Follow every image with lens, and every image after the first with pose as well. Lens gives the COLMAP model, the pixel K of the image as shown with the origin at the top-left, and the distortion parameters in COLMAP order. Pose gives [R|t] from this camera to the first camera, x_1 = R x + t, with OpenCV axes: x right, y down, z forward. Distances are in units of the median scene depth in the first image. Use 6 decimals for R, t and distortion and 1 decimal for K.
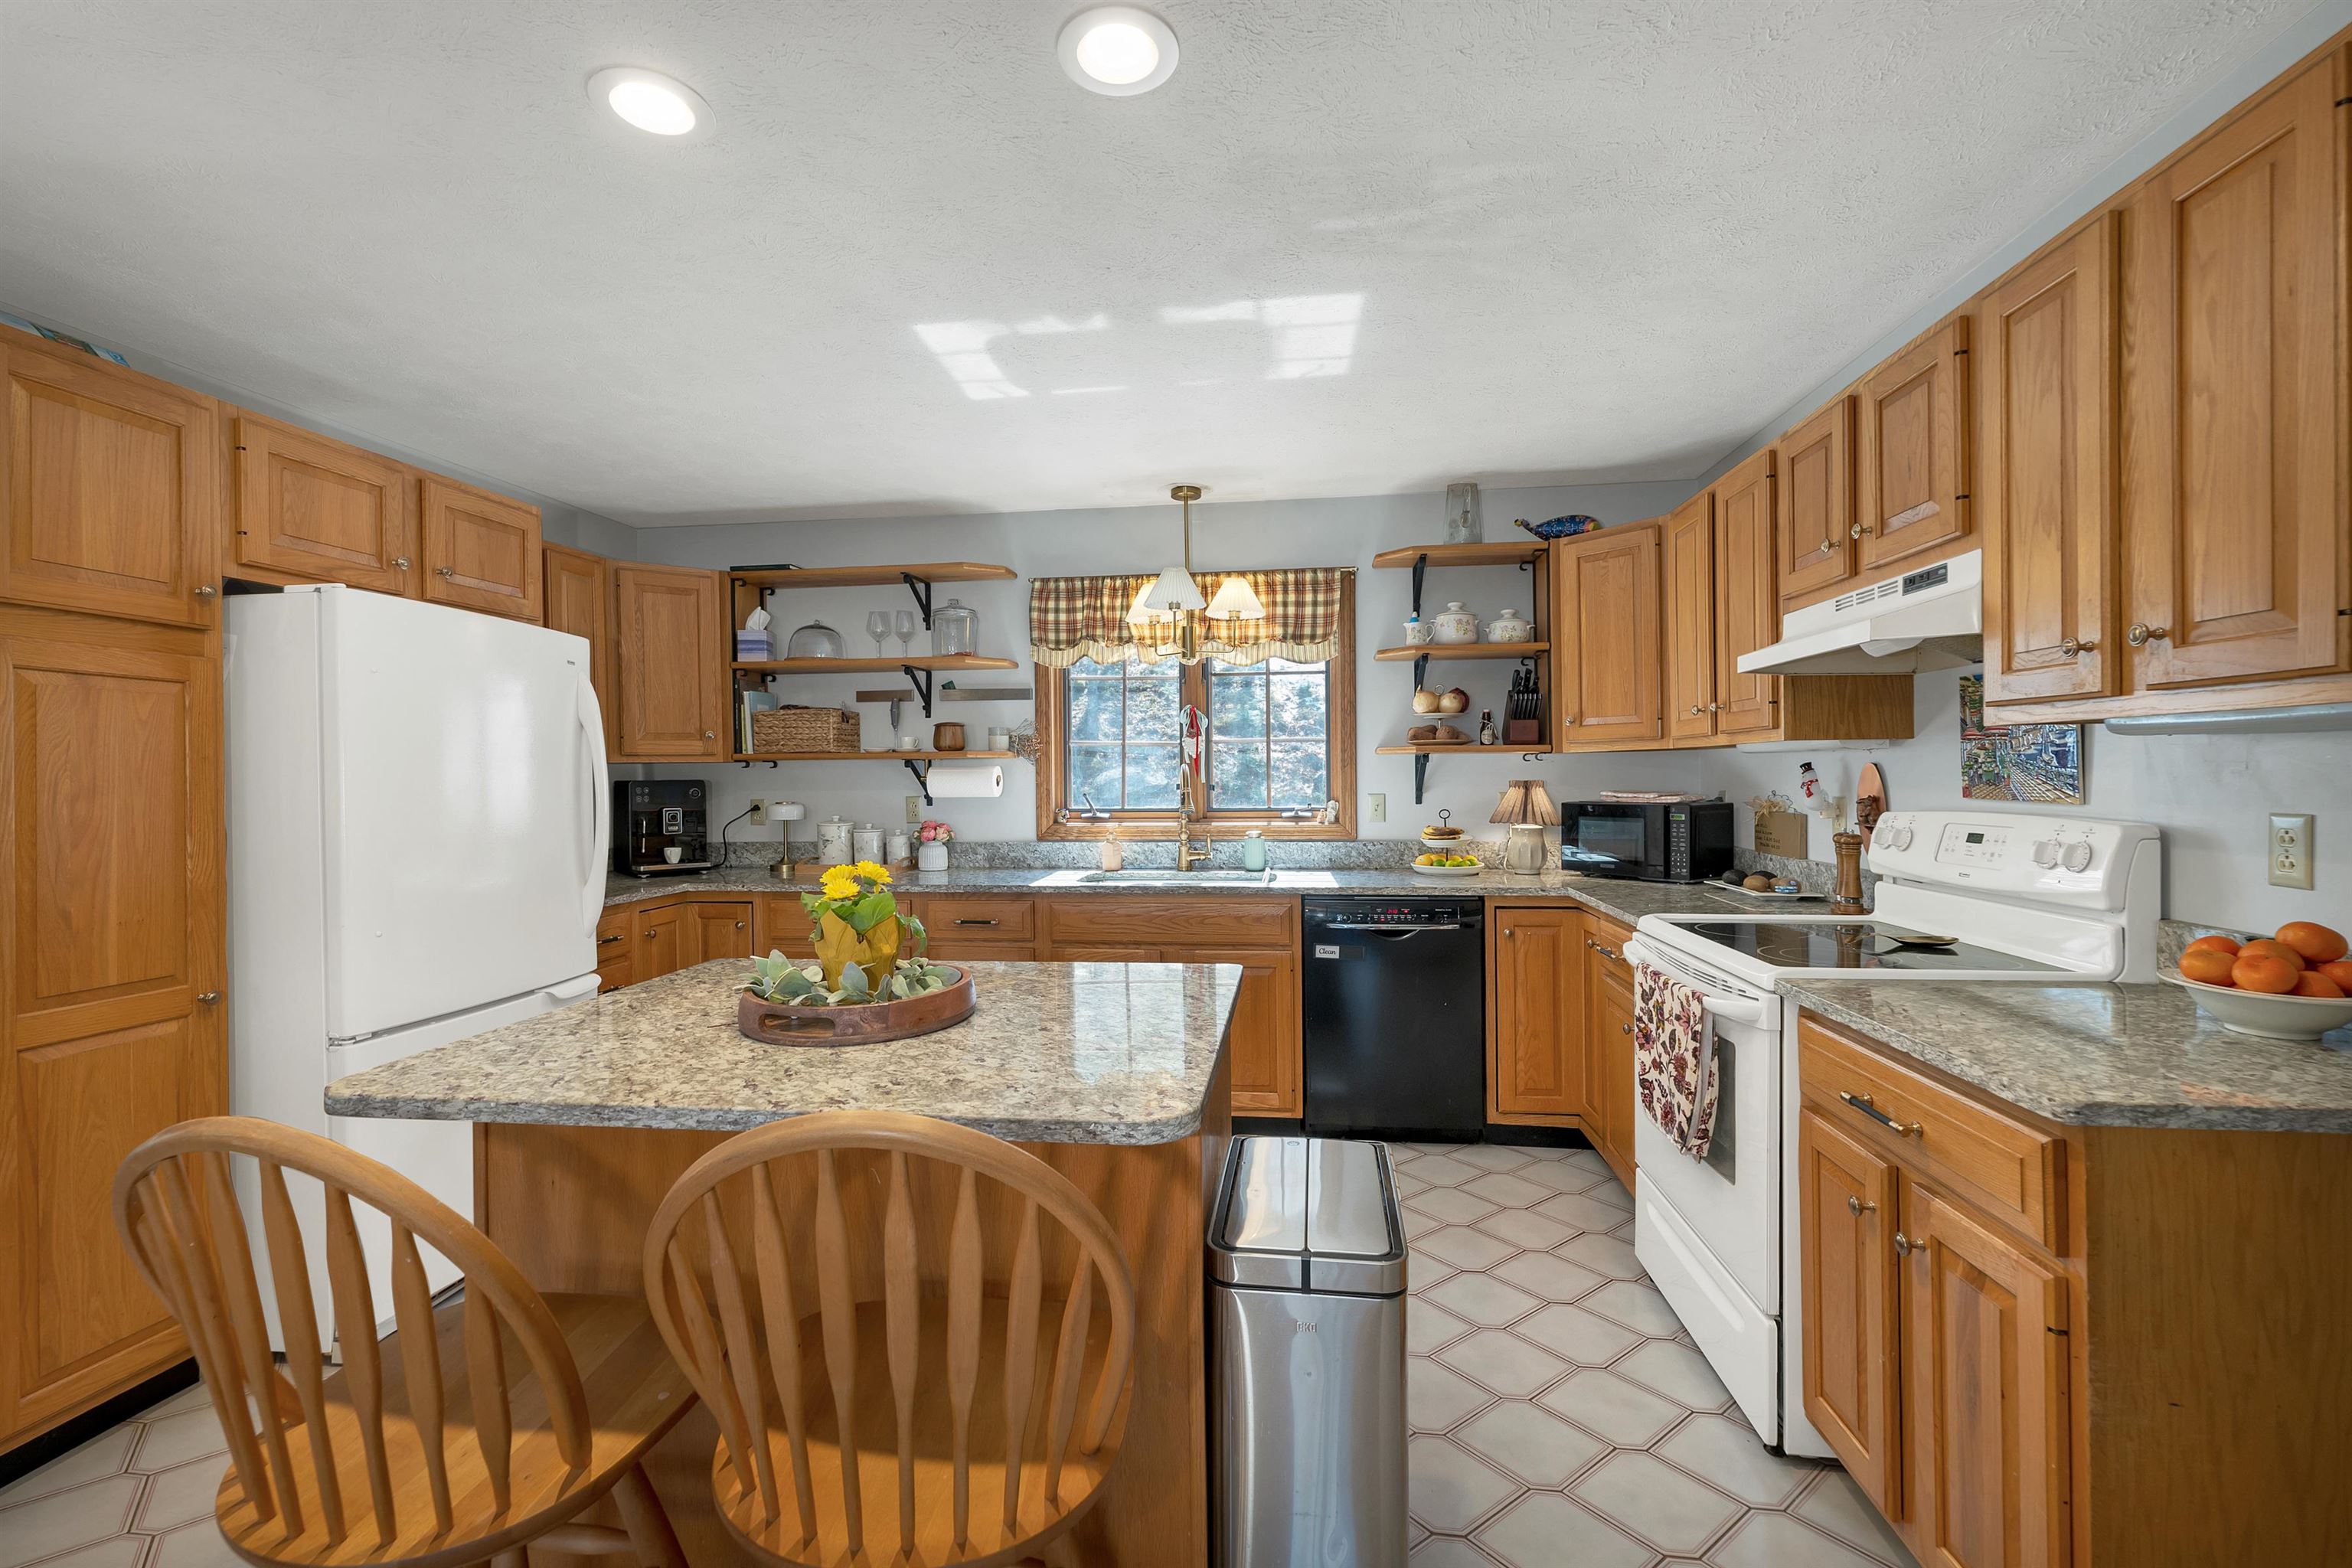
lens RADIAL K [[996.2, 0, 1184.4], [0, 996.2, 781.6], [0, 0, 1]] dist [0.000674, 0.000670]
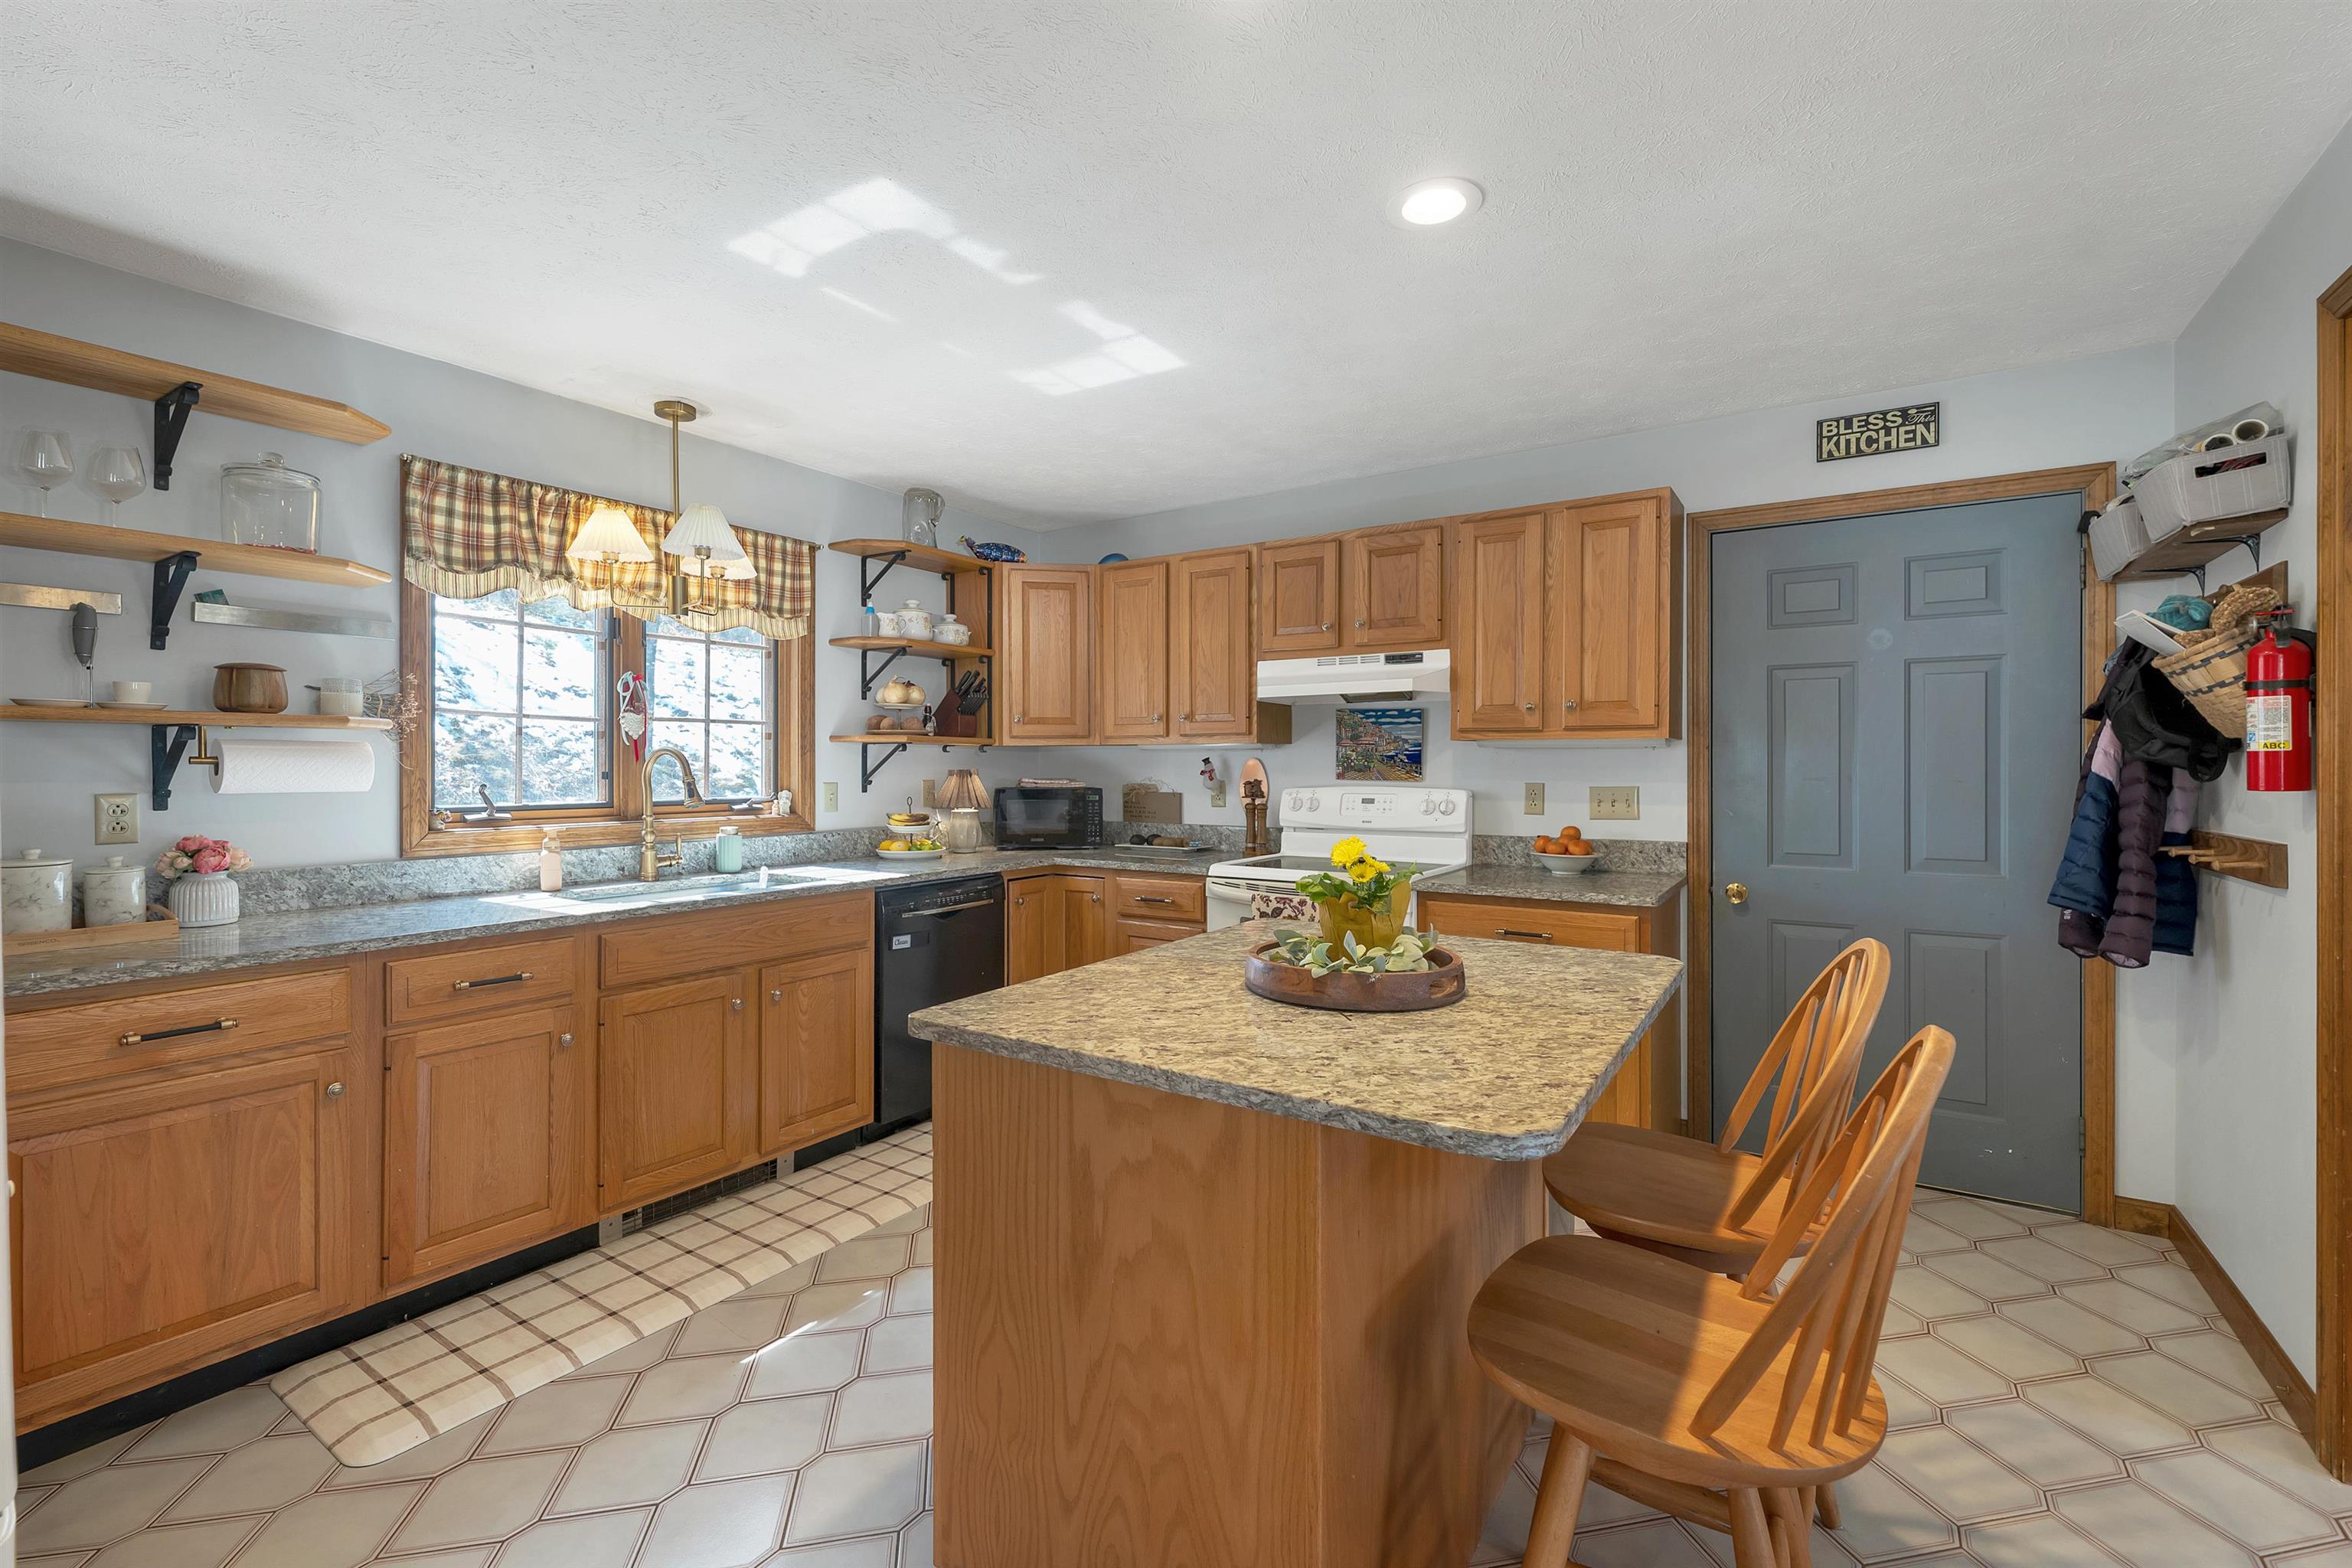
lens RADIAL K [[996.2, 0, 1165.2], [0, 996.2, 773.5], [0, 0, 1]] dist [0.000674, 0.000670]
pose [[0.449081, 0.002038, 0.893489, -0.520729], [0.000245, 0.999997, -0.002404, 0.005822], [-0.893491, 0.001298, 0.449079, 0.273643]]
